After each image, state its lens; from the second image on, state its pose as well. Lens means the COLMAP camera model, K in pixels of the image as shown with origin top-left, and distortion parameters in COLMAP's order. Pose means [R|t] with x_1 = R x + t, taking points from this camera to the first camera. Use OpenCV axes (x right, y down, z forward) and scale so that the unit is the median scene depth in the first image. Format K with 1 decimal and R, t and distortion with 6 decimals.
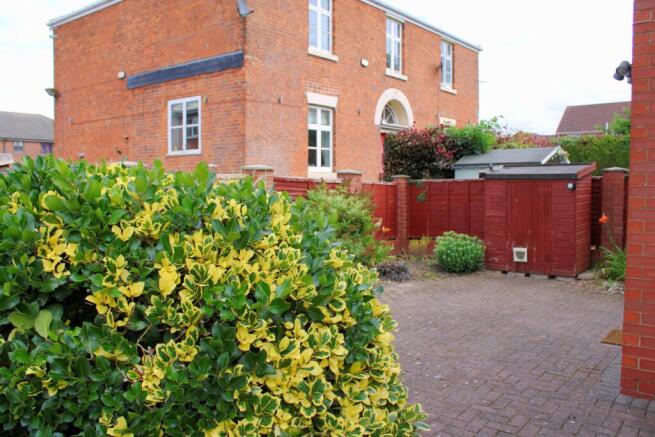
lens RADIAL K [[560.7, 0, 327.5], [0, 560.7, 218.5], [0, 0, 1]] dist [-0.116193, 0.001430]
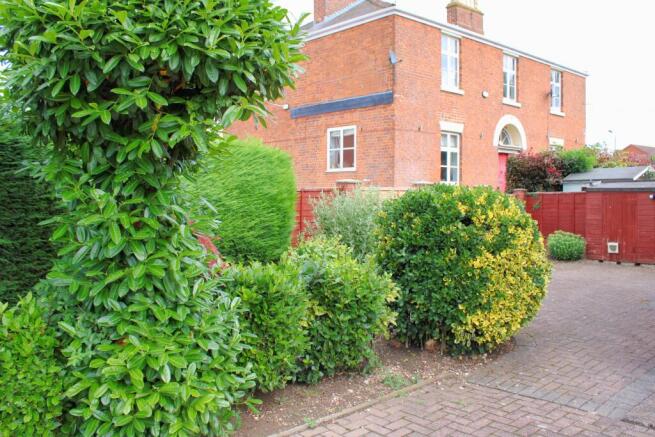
lens RADIAL K [[579.9, 0, 327.5], [0, 579.9, 218.5], [0, 0, 1]] dist [-0.143240, 0.124200]
pose [[0.985883, 0.010034, -0.167138, -0.068475], [-0.014100, 0.999632, -0.023159, 0.022431], [0.166844, 0.025189, 0.985662, -0.296686]]
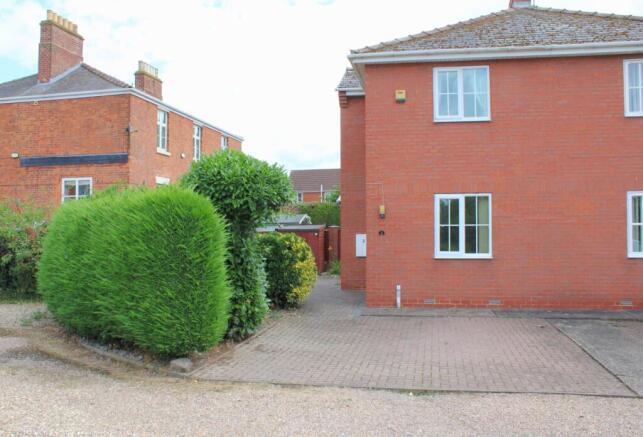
lens RADIAL K [[607.3, 0, 321.5], [0, 607.3, 218.5], [0, 0, 1]] dist [-0.089863, -0.001471]
pose [[0.885782, 0.006900, 0.464050, -0.424311], [0.031989, 0.996604, -0.075879, 0.040123], [-0.462998, 0.082057, 0.882553, -0.746283]]
